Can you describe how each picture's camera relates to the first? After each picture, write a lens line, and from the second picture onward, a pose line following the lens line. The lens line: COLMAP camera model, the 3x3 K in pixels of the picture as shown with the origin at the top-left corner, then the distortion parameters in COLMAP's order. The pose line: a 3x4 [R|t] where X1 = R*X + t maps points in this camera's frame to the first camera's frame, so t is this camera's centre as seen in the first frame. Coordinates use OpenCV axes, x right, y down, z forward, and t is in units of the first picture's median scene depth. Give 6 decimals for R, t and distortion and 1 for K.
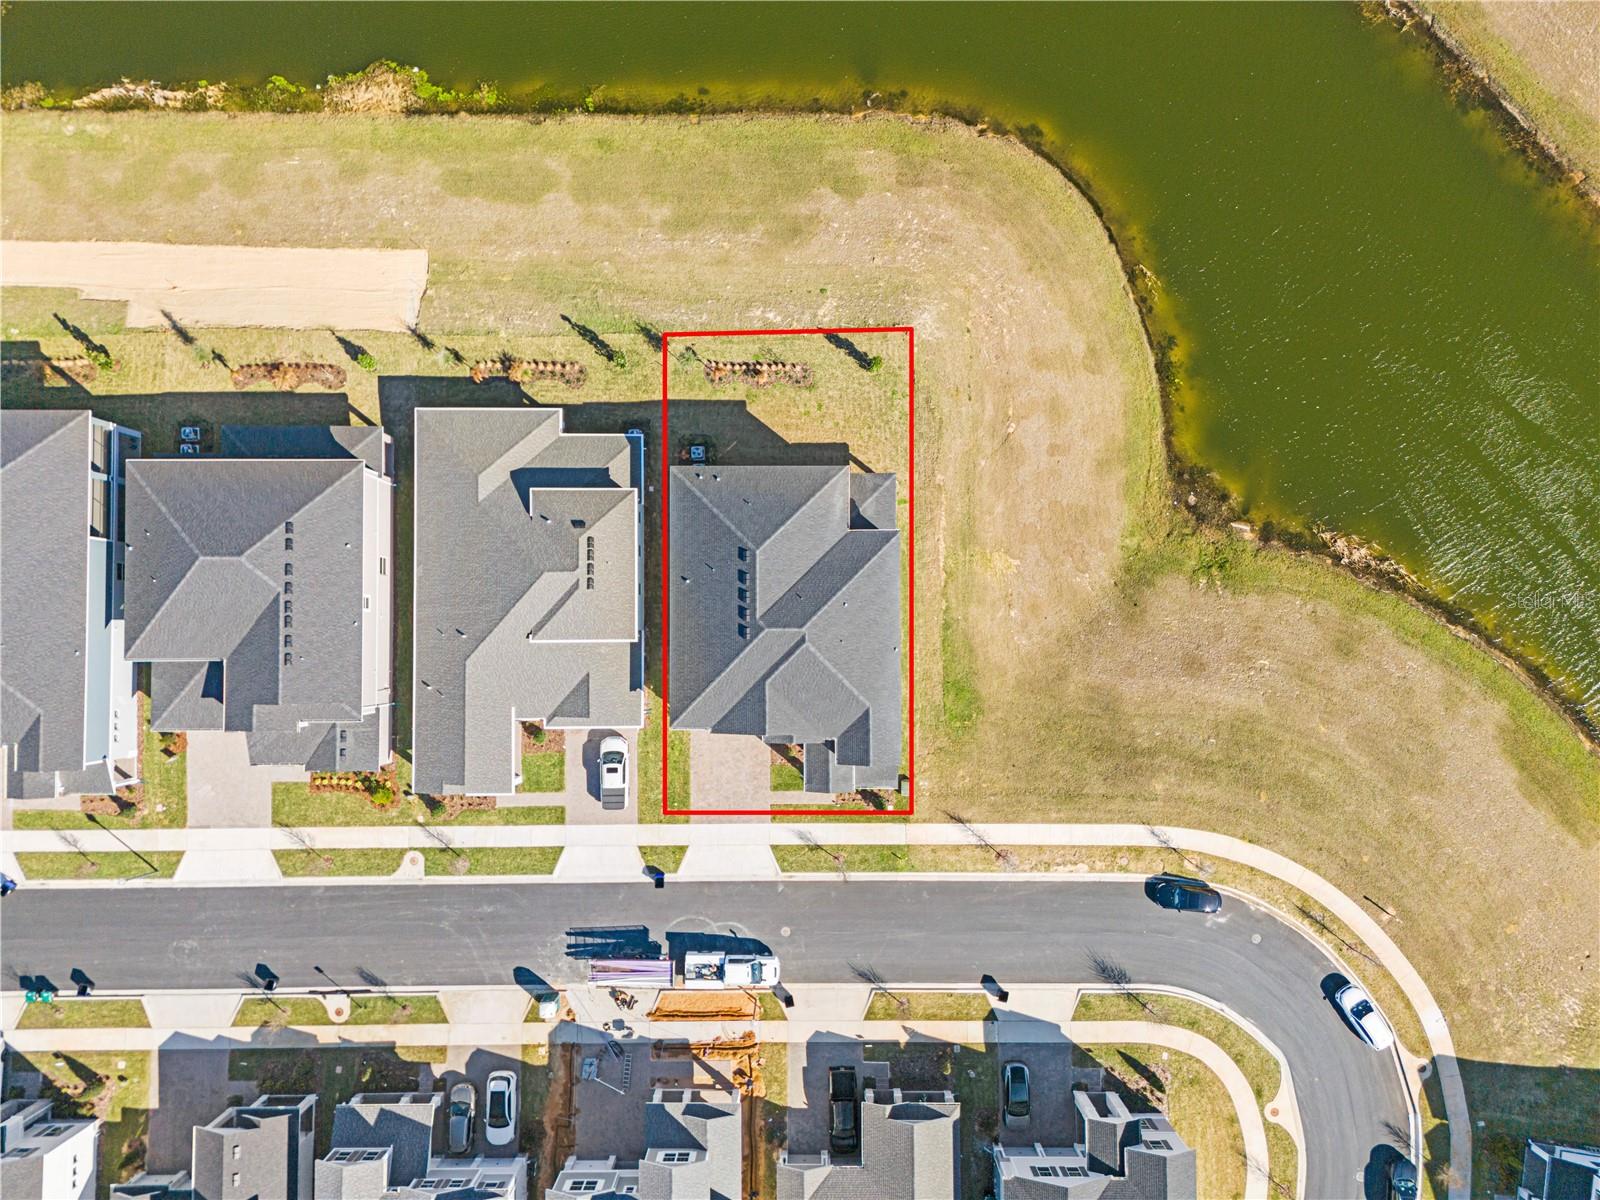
lens RADIAL K [[1244.8, 0, 813.7], [0, 1244.8, 602.5], [0, 0, 1]] dist [0.075093, -0.054588]
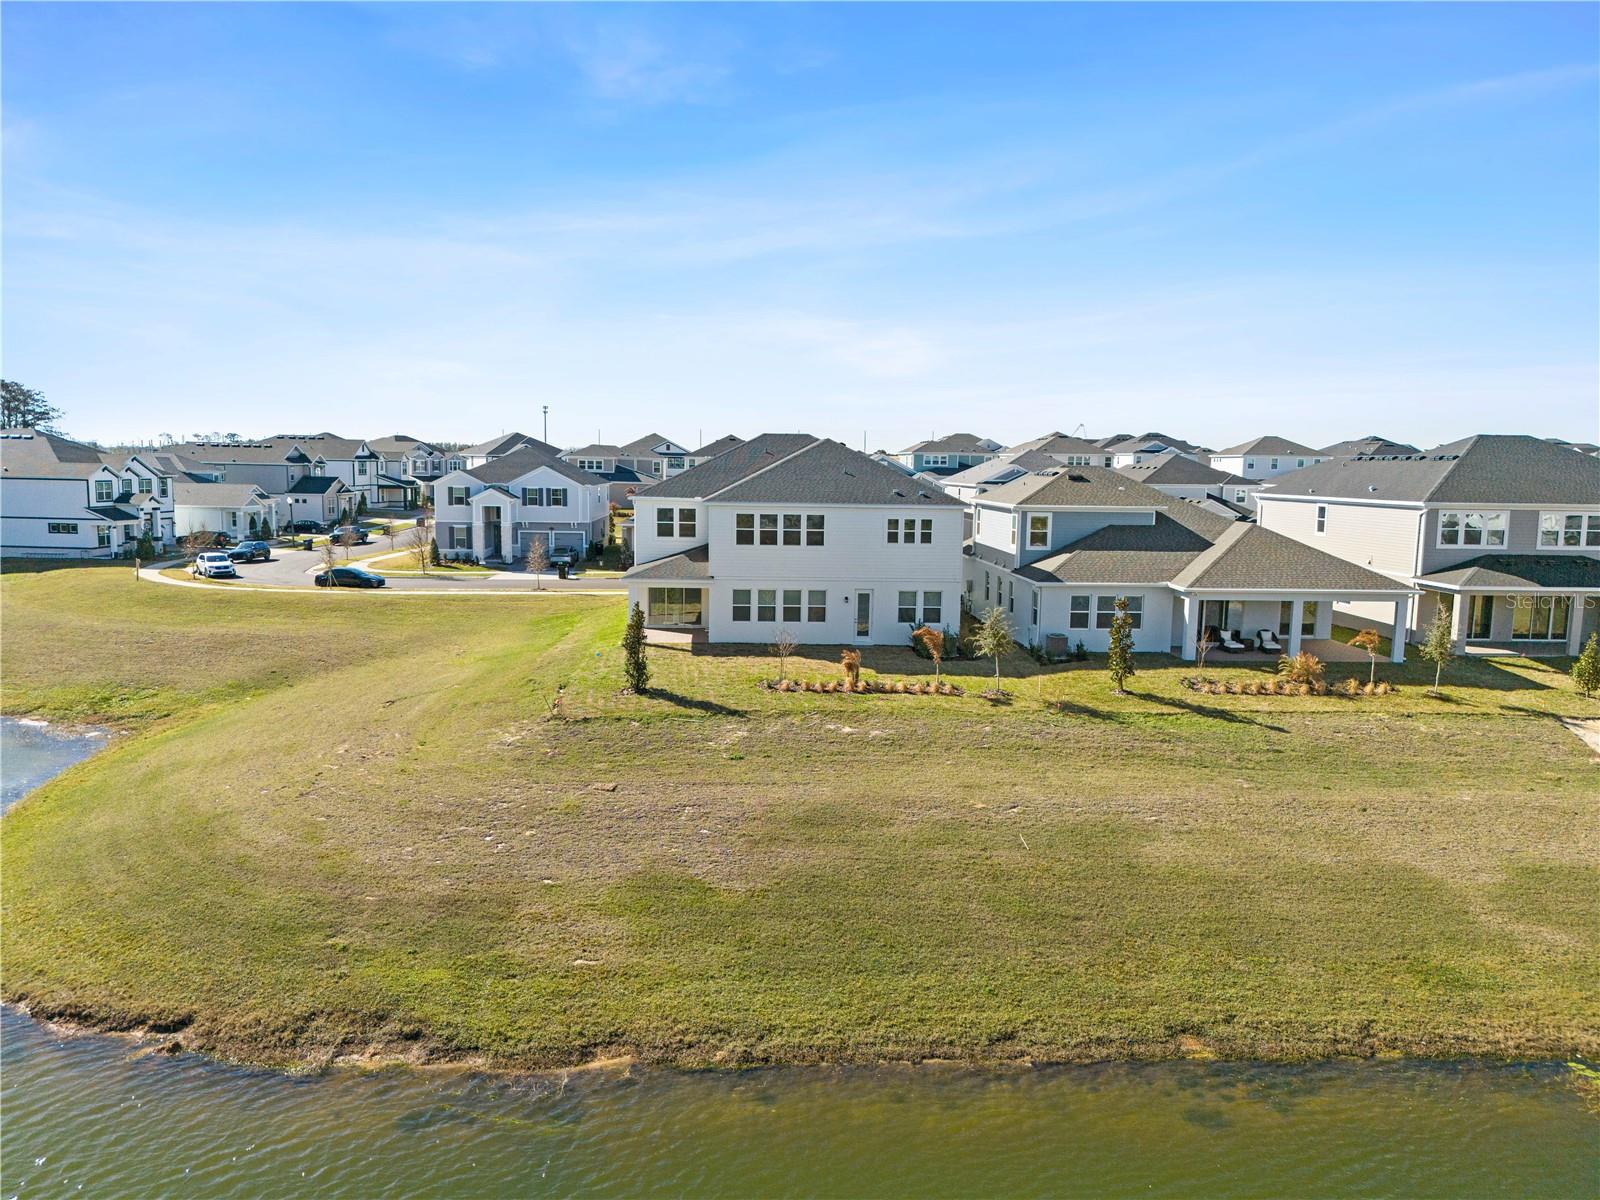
lens RADIAL K [[1174.0, 0, 800.0], [0, 1174.0, 600.0], [0, 0, 1]] dist [0.097076, -0.088910]
pose [[-0.998010, -0.001173, -0.063049, 0.010910], [-0.062679, -0.091253, 0.993853, -0.661566], [-0.006920, 0.995827, 0.090997, 0.909588]]
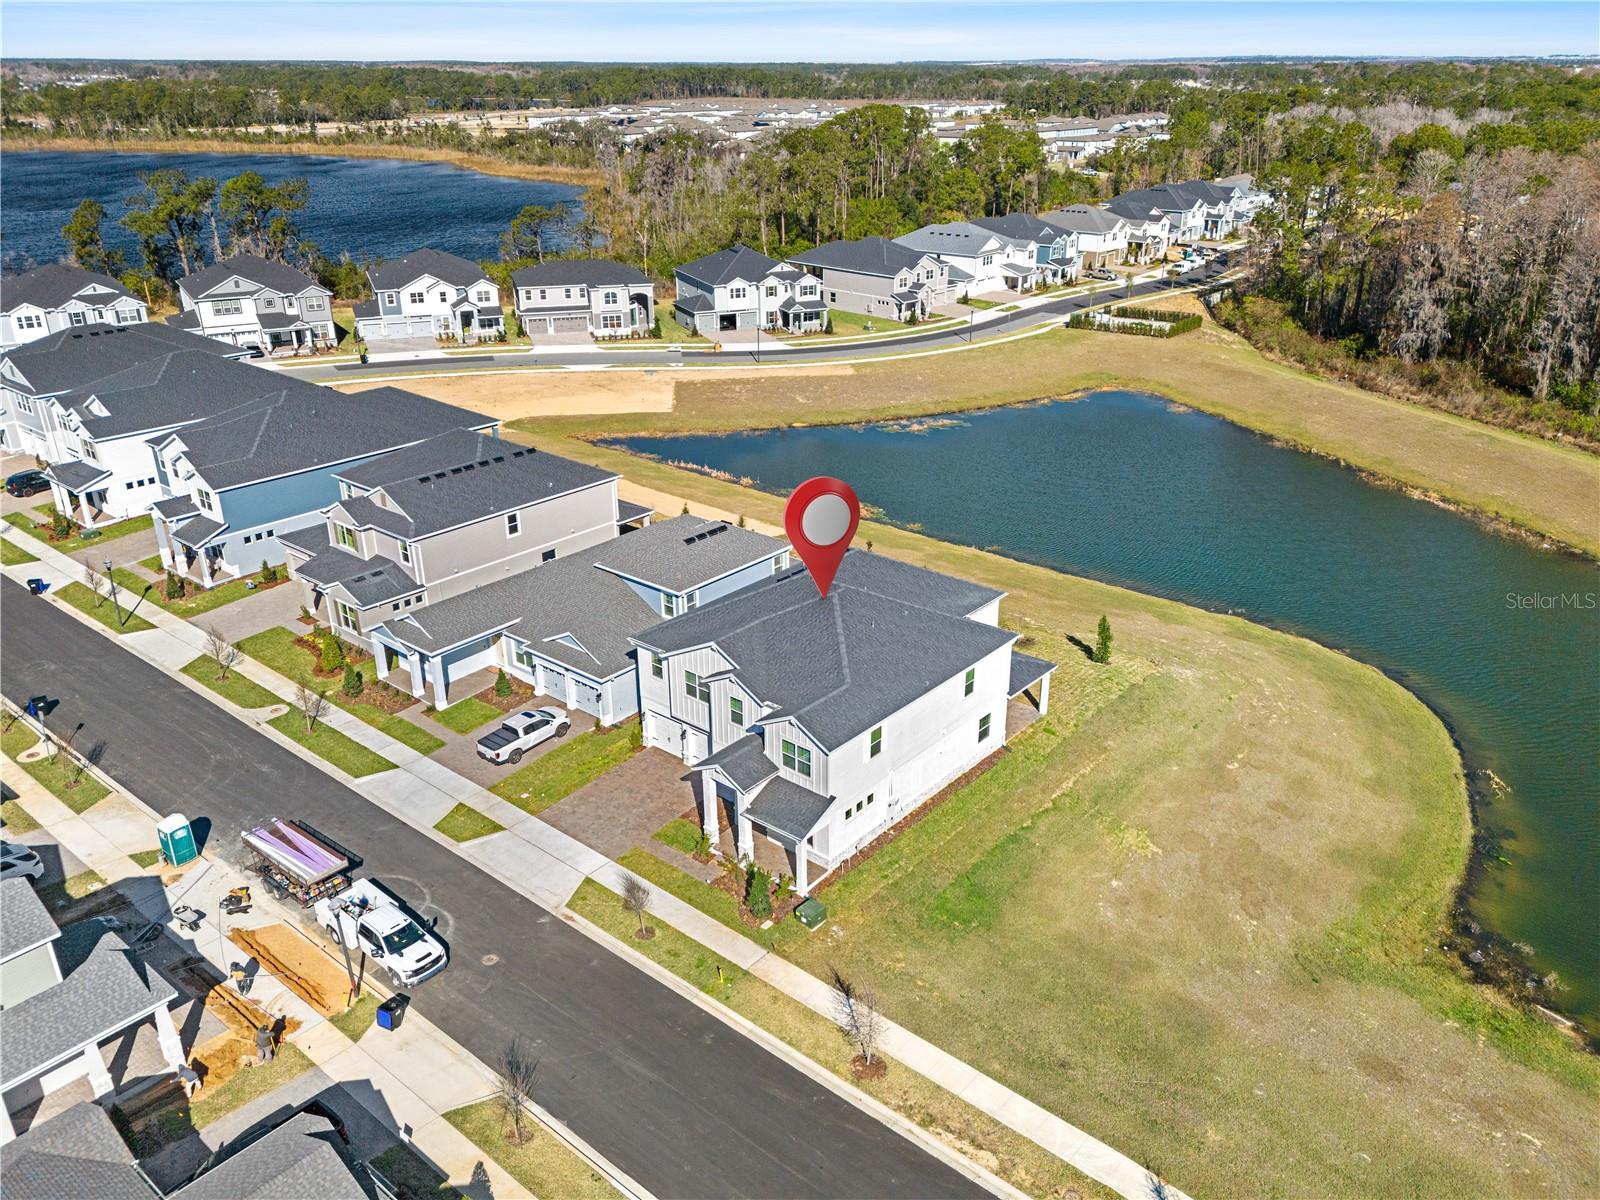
lens RADIAL K [[1244.8, 0, 813.7], [0, 1244.8, 602.5], [0, 0, 1]] dist [0.075093, -0.054588]
pose [[0.765585, 0.261672, -0.587713, 0.381961], [-0.643184, 0.331040, -0.690453, 0.503271], [0.013885, 0.906609, 0.421743, 0.597300]]
